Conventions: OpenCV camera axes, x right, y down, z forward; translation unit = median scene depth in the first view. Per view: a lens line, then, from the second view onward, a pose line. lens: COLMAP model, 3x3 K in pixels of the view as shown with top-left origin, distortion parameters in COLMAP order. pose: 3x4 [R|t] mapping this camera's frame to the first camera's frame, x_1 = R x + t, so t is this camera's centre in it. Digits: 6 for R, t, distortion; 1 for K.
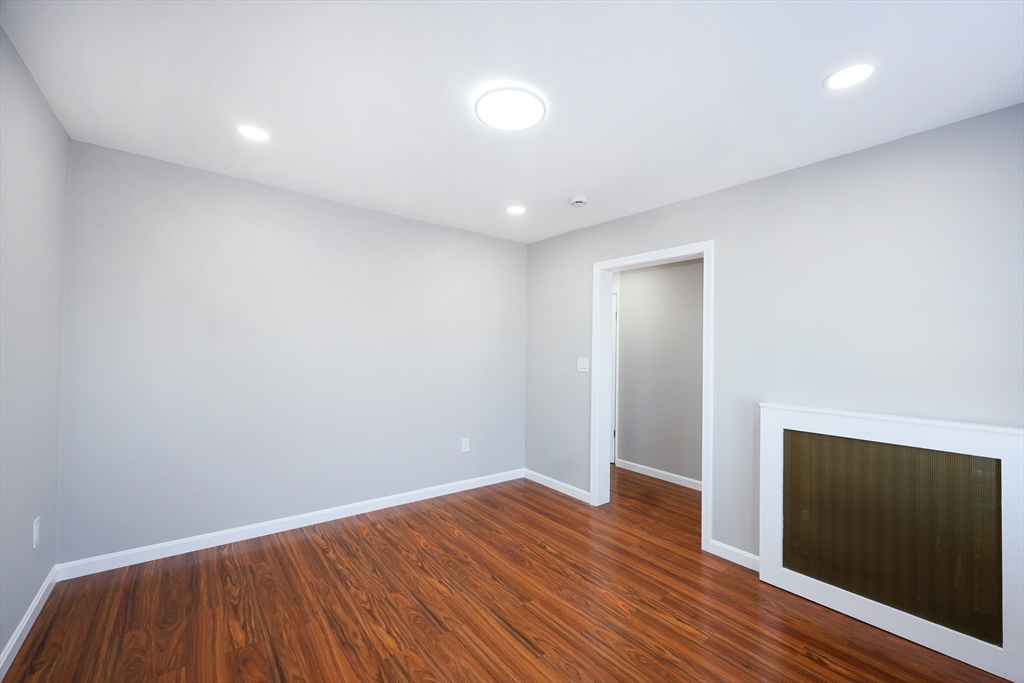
lens RADIAL K [[418.2, 0, 523.6], [0, 418.2, 339.5], [0, 0, 1]] dist [0.000535, -0.000191]
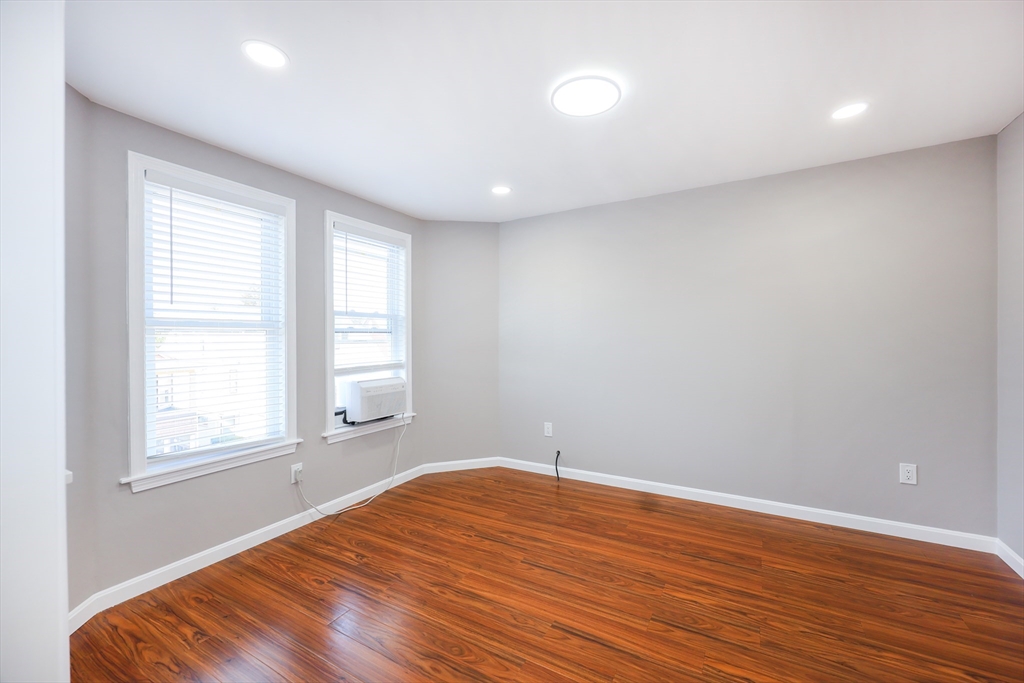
lens RADIAL K [[418.2, 0, 523.6], [0, 418.2, 339.5], [0, 0, 1]] dist [0.000535, -0.000191]
pose [[-0.932629, -0.008451, -0.360738, 0.470551], [0.003034, 0.999507, -0.031260, 0.076633], [0.360825, -0.030248, -0.932143, 1.883121]]
